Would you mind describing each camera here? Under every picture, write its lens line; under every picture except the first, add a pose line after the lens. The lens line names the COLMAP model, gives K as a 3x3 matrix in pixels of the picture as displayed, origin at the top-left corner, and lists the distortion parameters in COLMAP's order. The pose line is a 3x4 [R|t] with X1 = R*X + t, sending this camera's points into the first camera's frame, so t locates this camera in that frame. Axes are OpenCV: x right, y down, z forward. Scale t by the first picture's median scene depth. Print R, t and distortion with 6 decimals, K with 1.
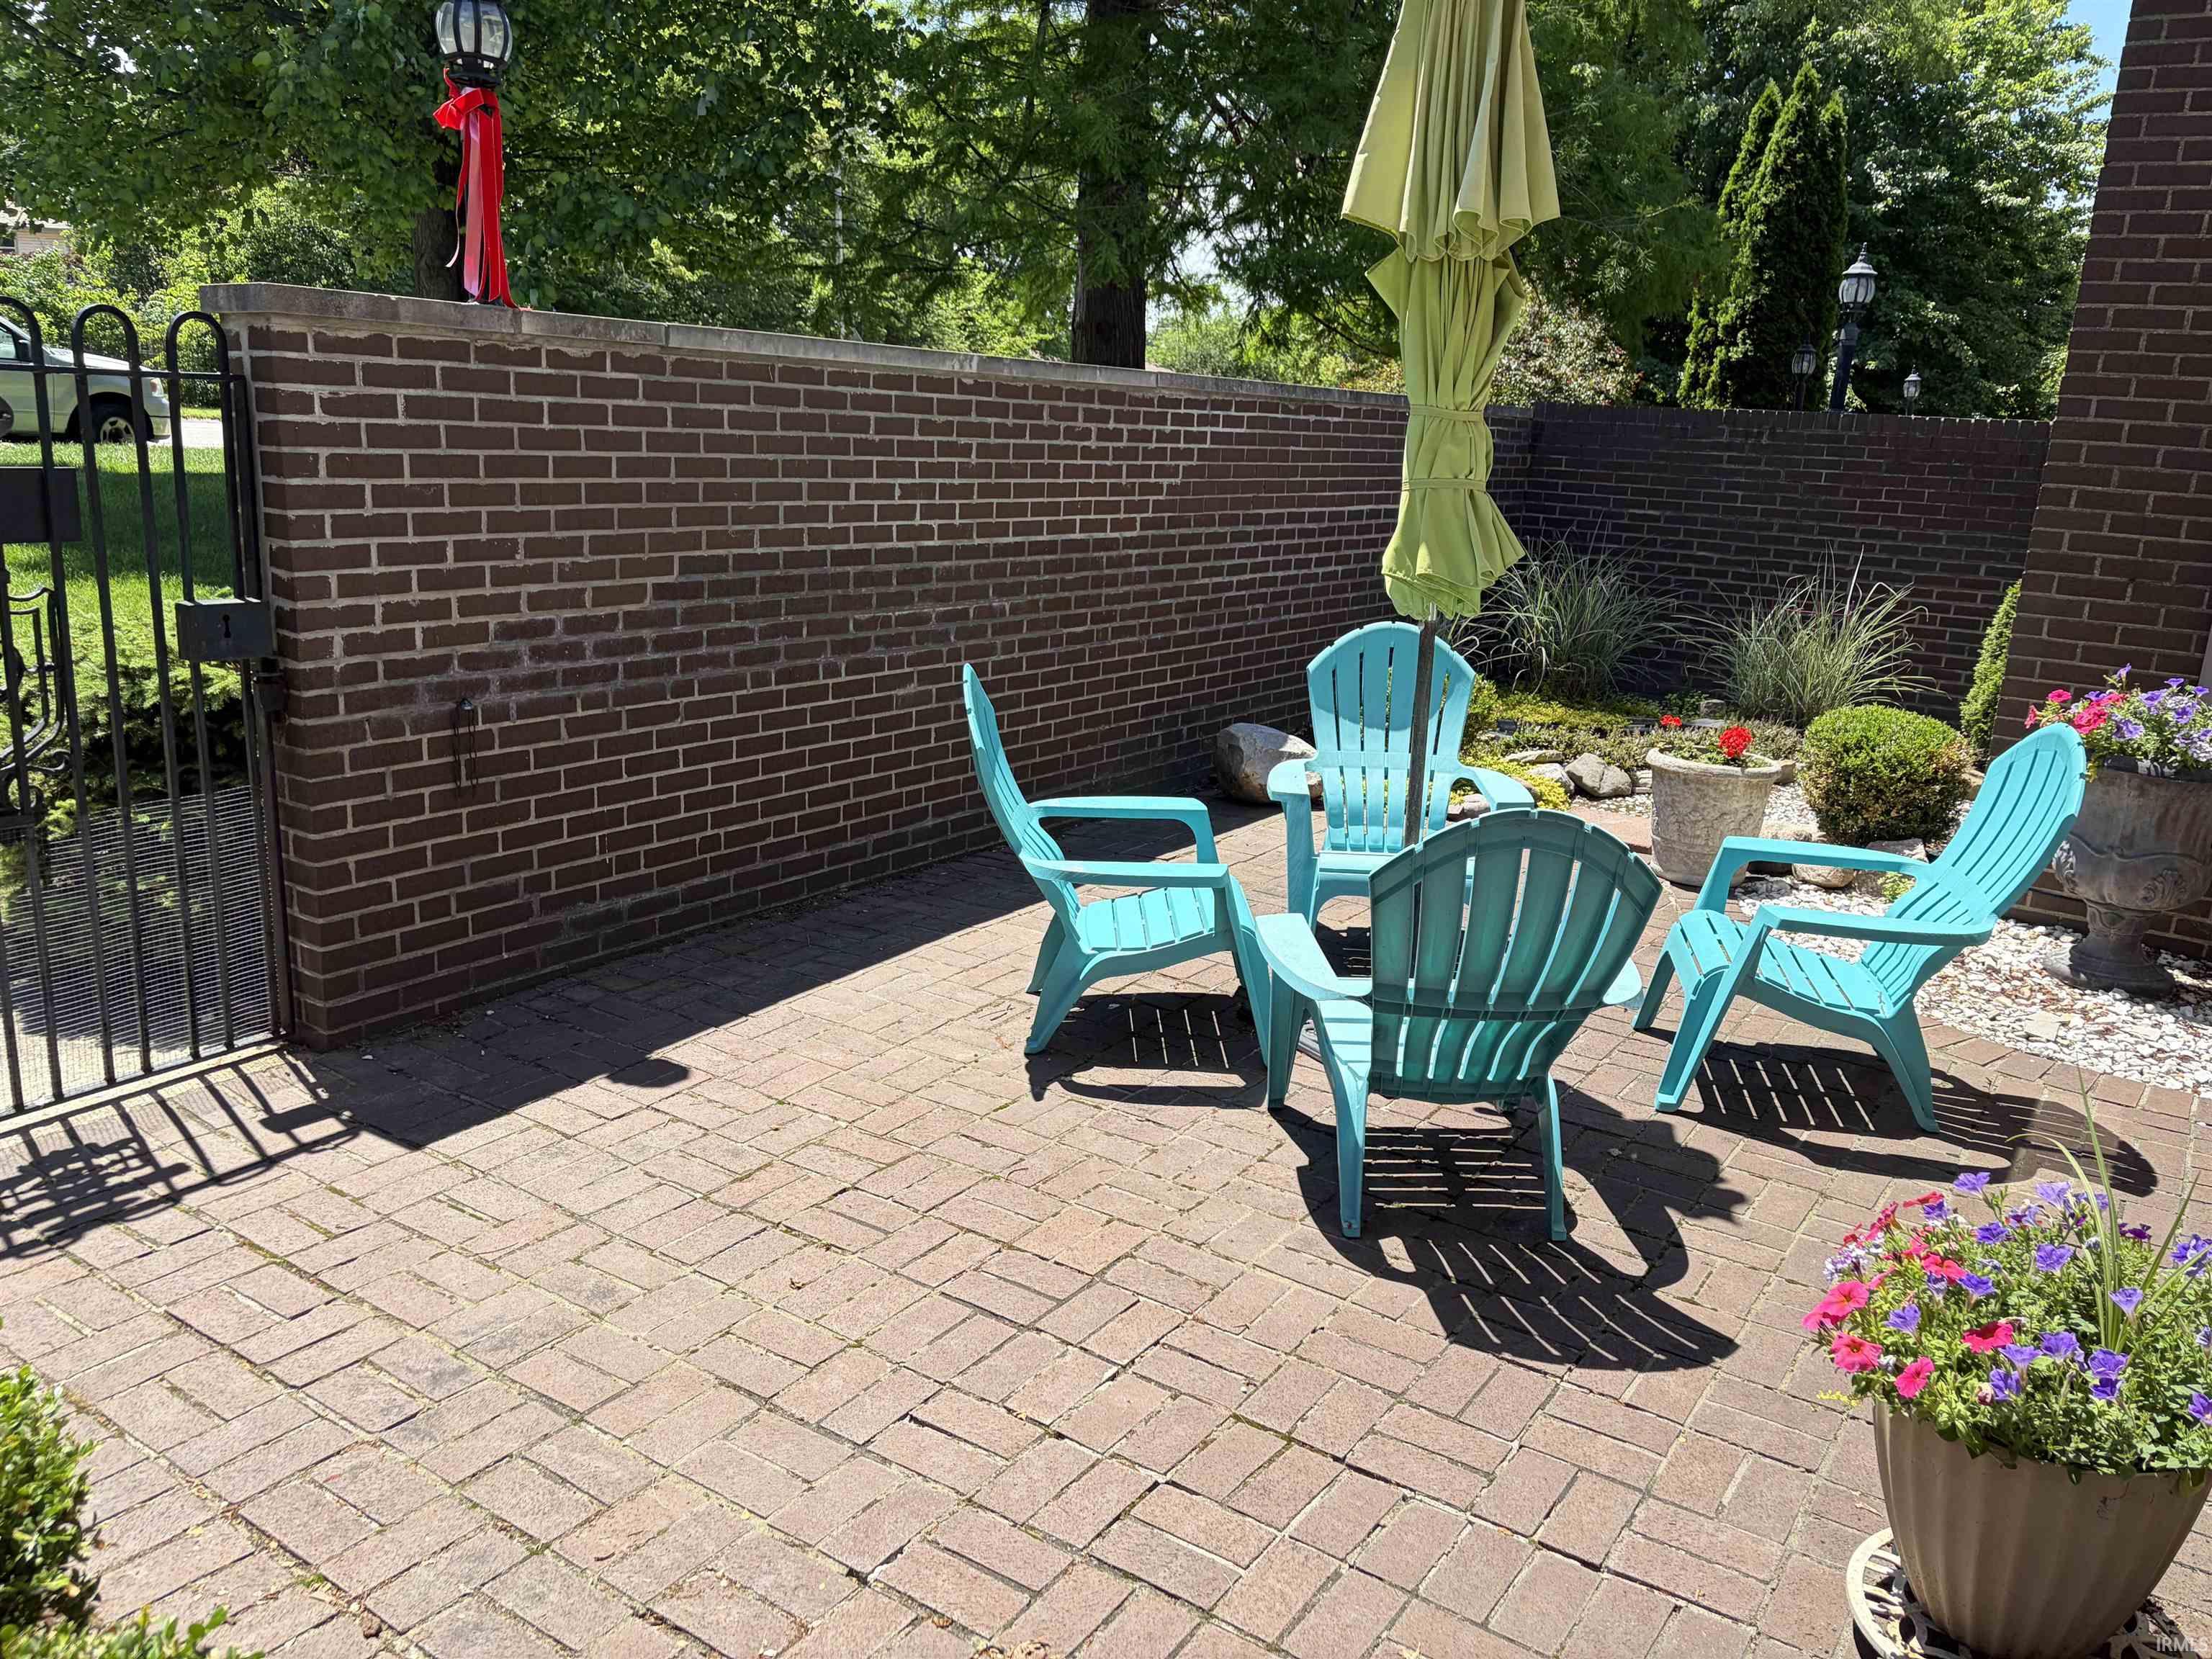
lens RADIAL K [[1669.0, 0, 1113.1], [0, 1669.0, 838.6], [0, 0, 1]] dist [0.032779, -0.014302]
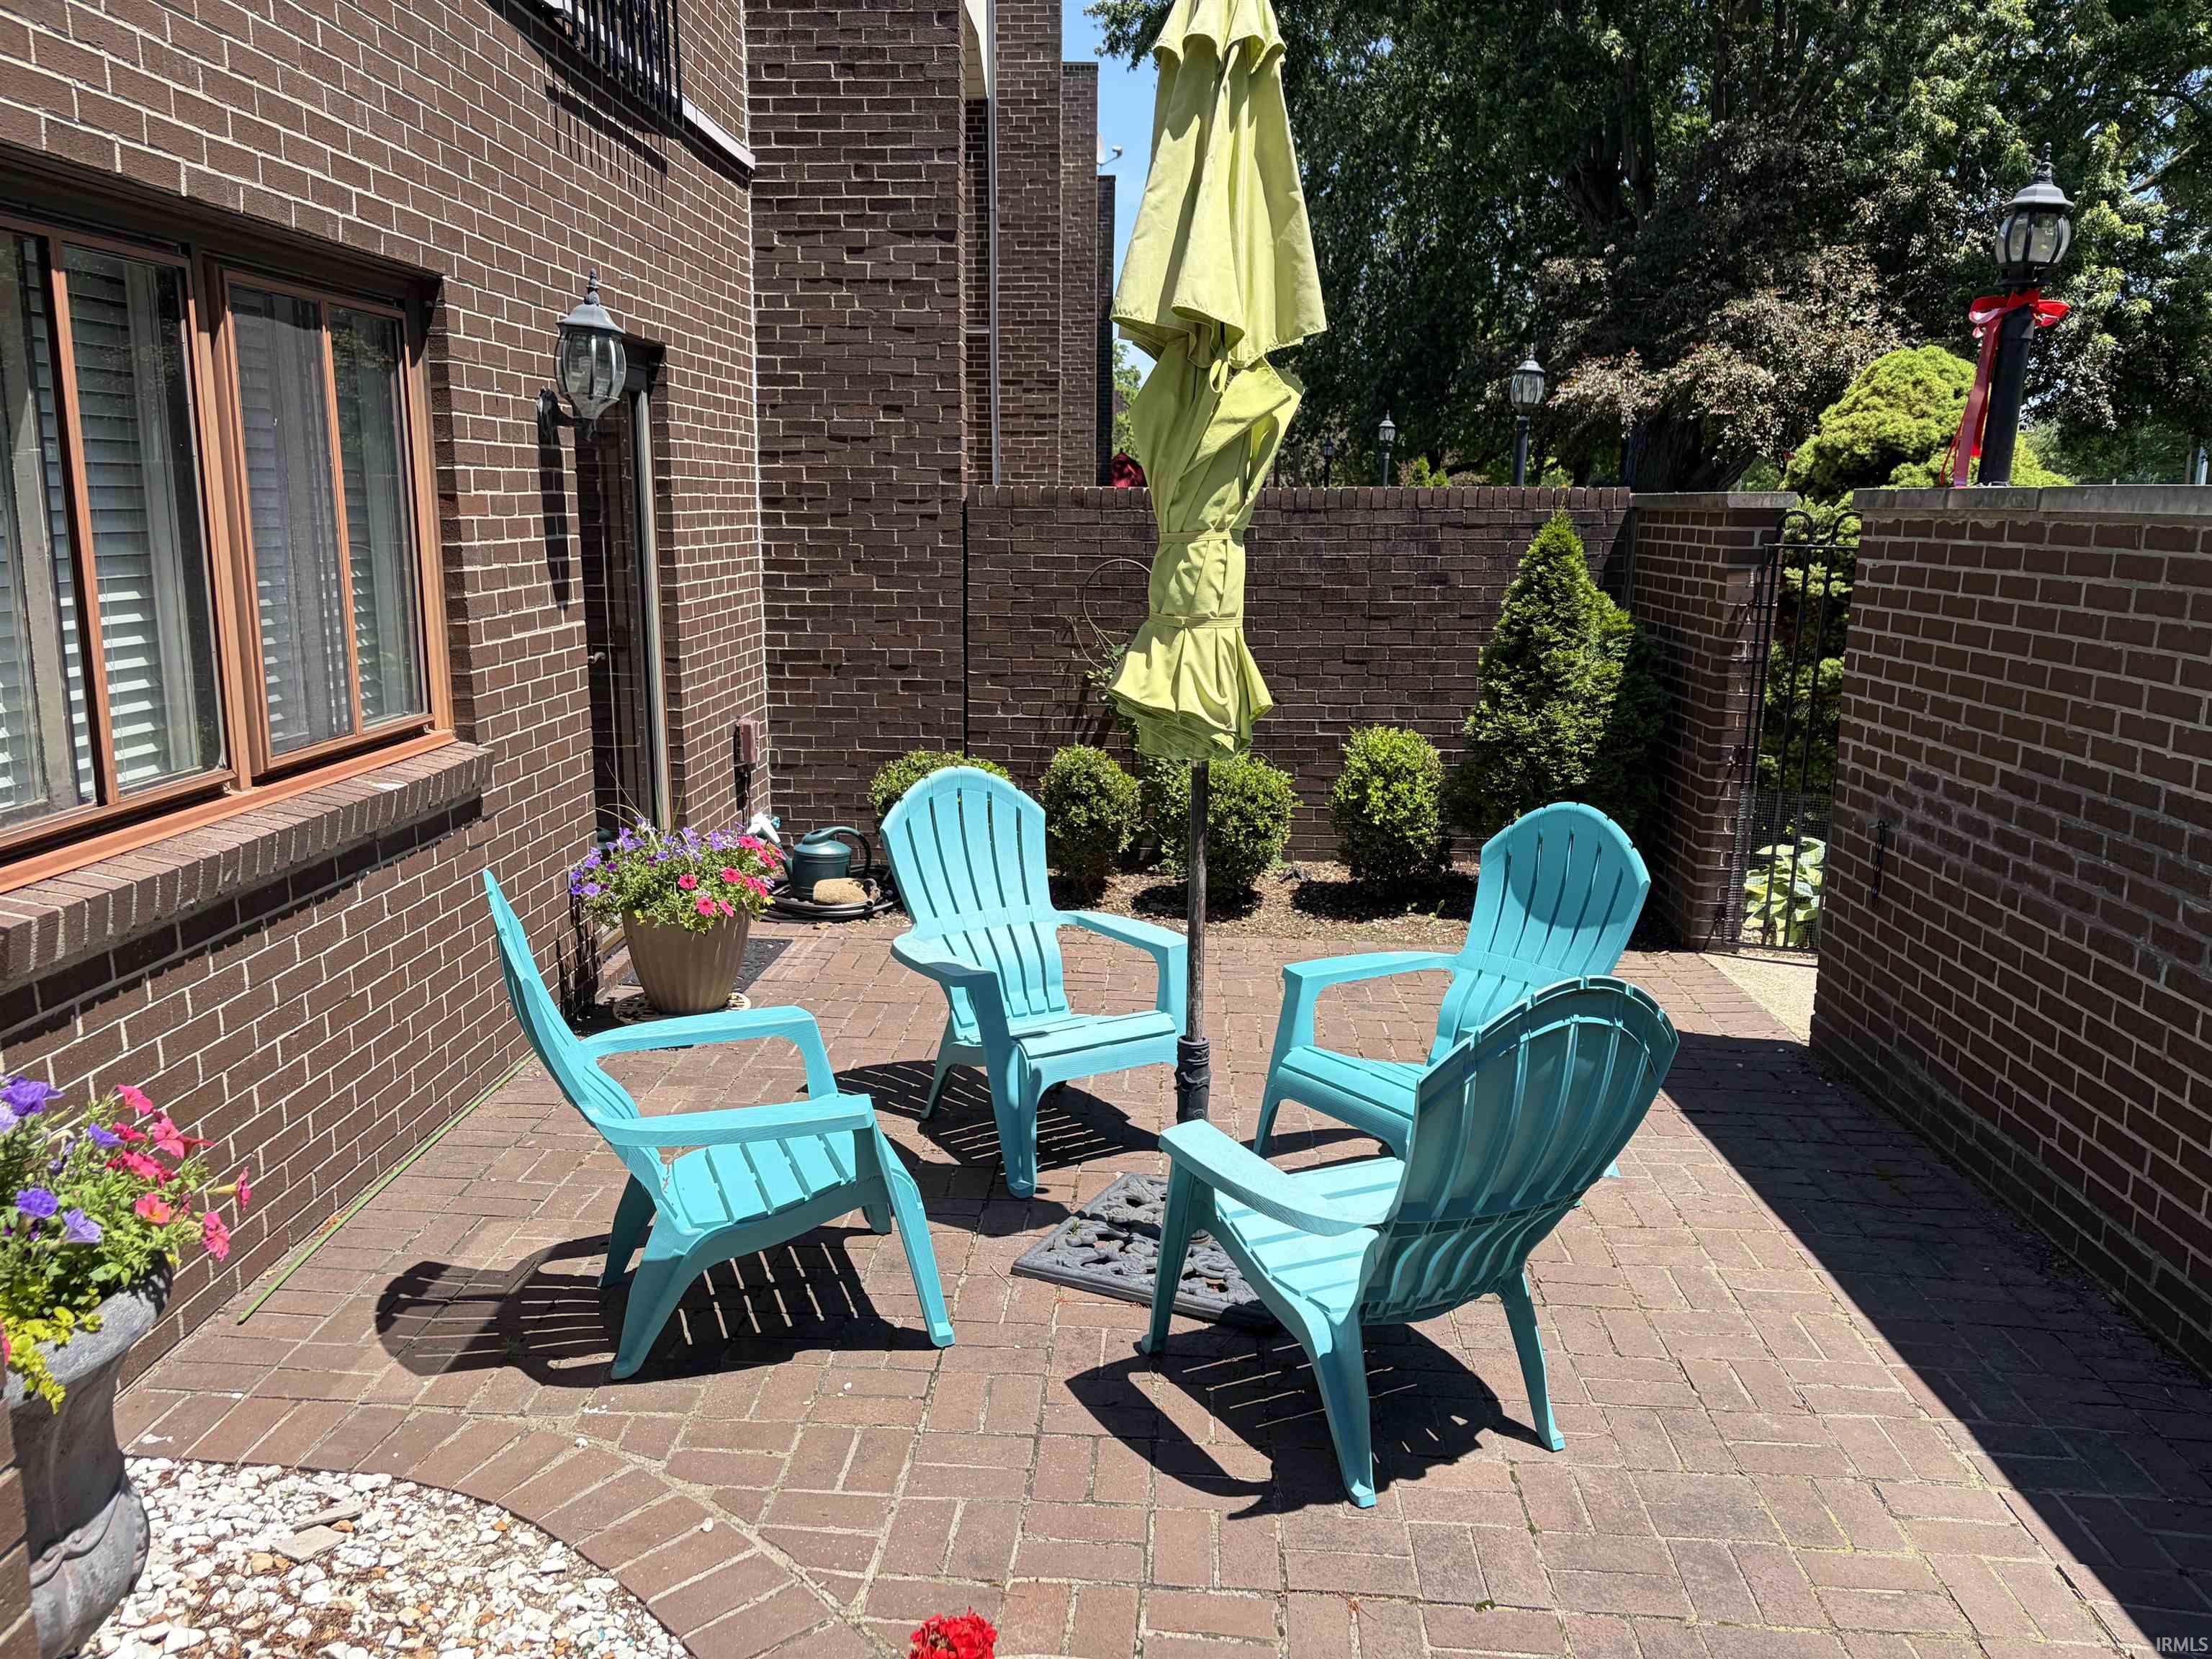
lens RADIAL K [[1669.0, 0, 1105.1], [0, 1669.0, 826.1], [0, 0, 1]] dist [0.032779, -0.014302]
pose [[-0.852540, 0.037620, -0.521306, 0.664608], [-0.183486, 0.912381, 0.365915, -0.398291], [0.489395, 0.407609, -0.770939, 1.596272]]
